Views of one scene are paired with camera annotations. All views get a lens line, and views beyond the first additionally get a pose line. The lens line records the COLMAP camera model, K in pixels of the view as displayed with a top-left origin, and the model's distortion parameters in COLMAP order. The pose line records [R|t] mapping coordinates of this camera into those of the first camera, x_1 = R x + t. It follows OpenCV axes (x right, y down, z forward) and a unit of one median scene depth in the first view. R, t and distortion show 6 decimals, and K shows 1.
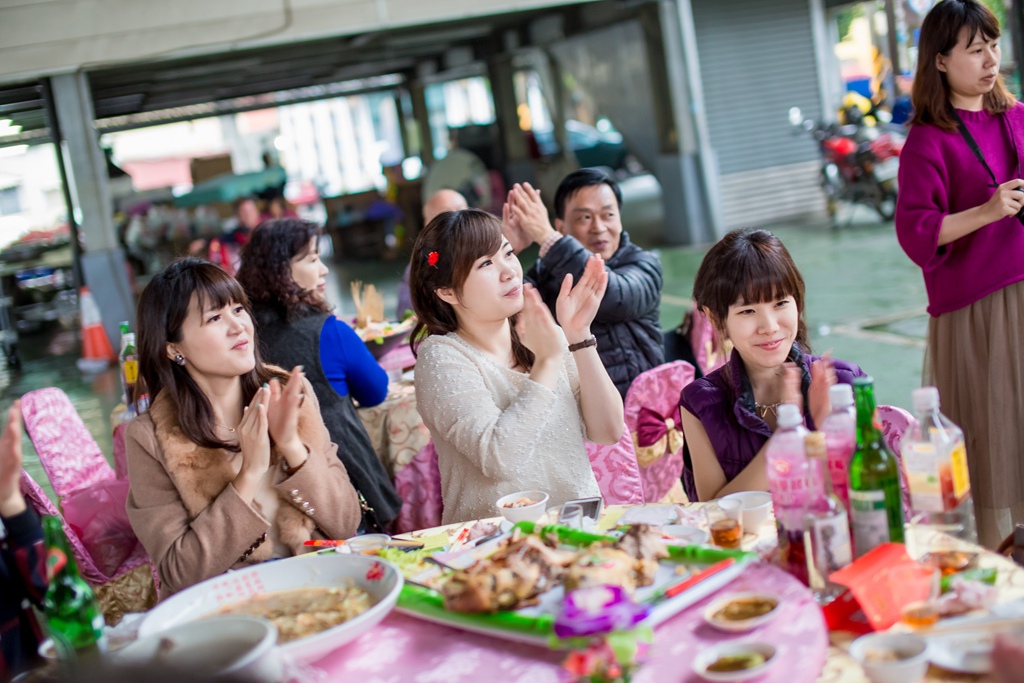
lens RADIAL K [[1354.4, 0, 512.0], [0, 1354.4, 341.5], [0, 0, 1]] dist [-0.177996, 0.286160]
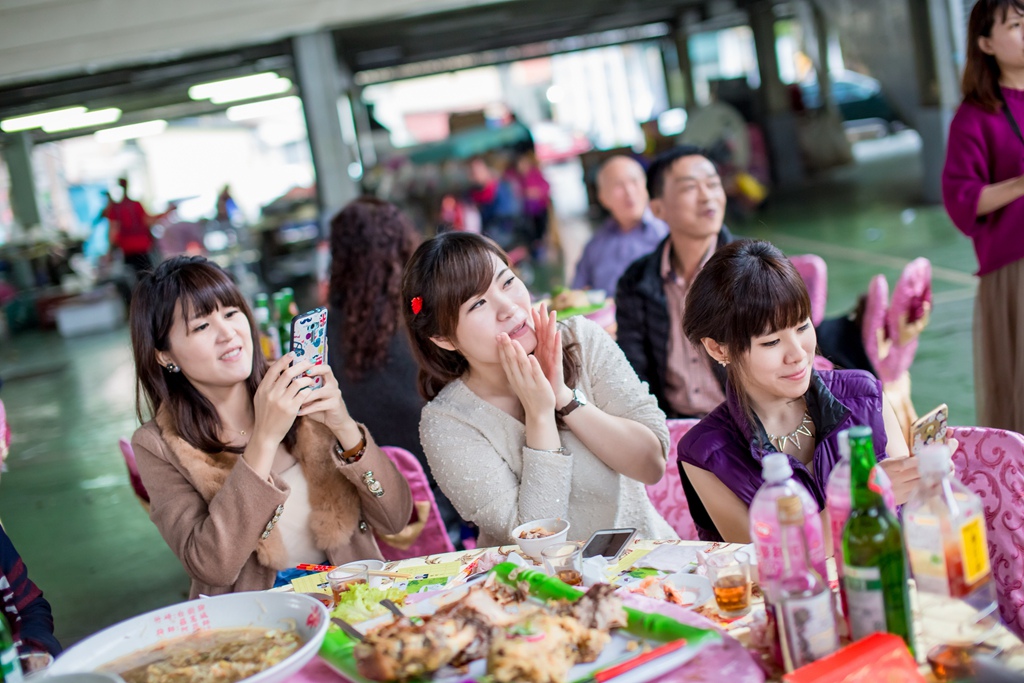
lens RADIAL K [[1354.4, 0, 512.0], [0, 1354.4, 341.5], [0, 0, 1]] dist [-0.177996, 0.286160]
pose [[0.977125, 0.025124, -0.211175, 0.187264], [-0.017102, 0.999064, 0.039727, -0.046199], [0.211975, -0.035206, 0.976641, 0.129621]]
